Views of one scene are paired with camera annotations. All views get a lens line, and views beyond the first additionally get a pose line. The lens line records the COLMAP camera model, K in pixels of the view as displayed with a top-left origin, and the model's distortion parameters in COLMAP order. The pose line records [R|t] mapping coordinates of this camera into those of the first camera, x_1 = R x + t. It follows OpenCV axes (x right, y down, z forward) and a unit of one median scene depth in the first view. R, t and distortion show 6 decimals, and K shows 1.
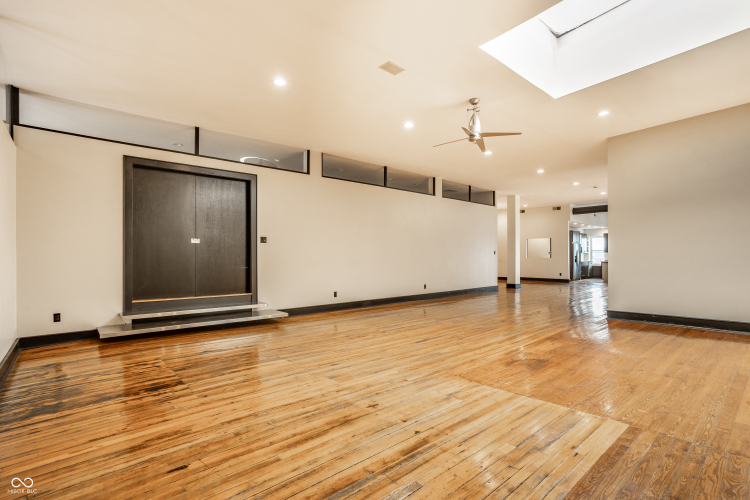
lens RADIAL K [[361.2, 0, 374.4], [0, 361.2, 254.9], [0, 0, 1]] dist [-0.036690, 0.012898]
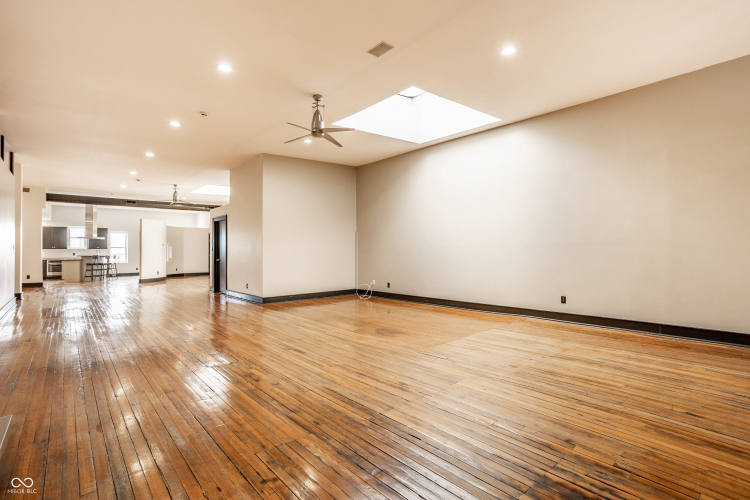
lens RADIAL K [[361.2, 0, 373.5], [0, 361.2, 246.4], [0, 0, 1]] dist [-0.036690, 0.012898]
pose [[0.016353, 0.022805, 0.999606, -1.327402], [0.000861, 0.999739, -0.022822, 0.031691], [-0.999866, 0.001234, 0.016329, 1.534061]]
